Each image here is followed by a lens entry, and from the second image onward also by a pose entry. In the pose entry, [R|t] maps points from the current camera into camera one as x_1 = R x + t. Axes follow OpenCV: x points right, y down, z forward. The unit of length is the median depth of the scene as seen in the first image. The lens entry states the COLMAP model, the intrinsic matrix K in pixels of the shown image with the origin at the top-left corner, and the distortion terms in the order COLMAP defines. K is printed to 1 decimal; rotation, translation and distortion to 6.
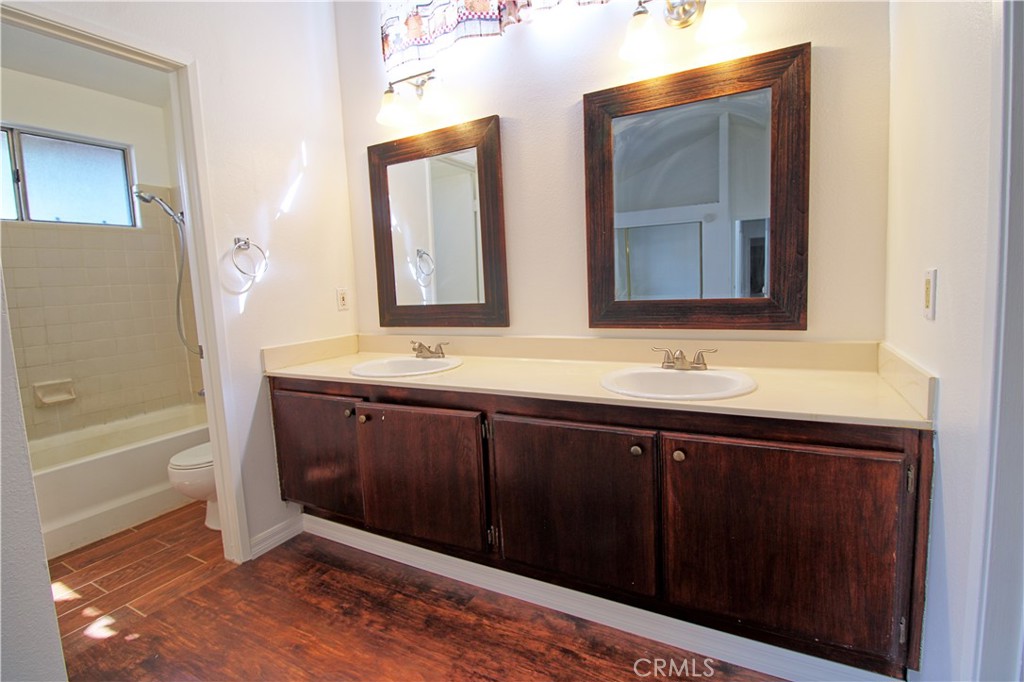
lens RADIAL K [[477.4, 0, 517.8], [0, 477.4, 327.9], [0, 0, 1]] dist [-0.001247, -0.009839]
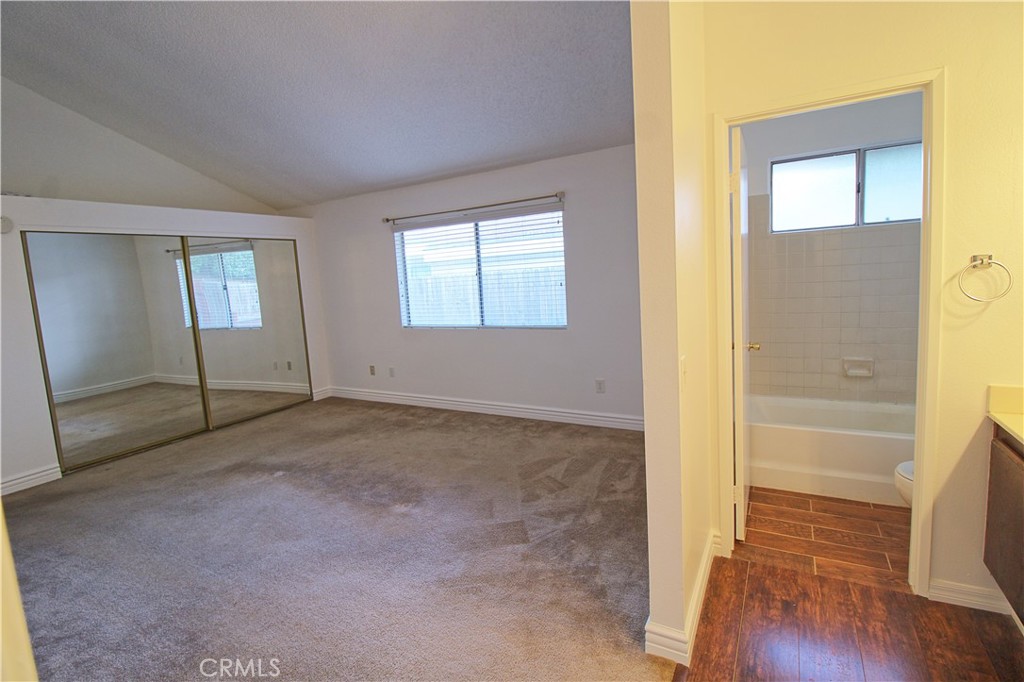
lens RADIAL K [[477.4, 0, 517.8], [0, 477.4, 327.9], [0, 0, 1]] dist [-0.001247, -0.009839]
pose [[-0.014054, 0.155170, -0.987788, 0.302876], [-0.039403, 0.987032, 0.155612, -0.162191], [0.999125, 0.041108, -0.007757, 0.179963]]
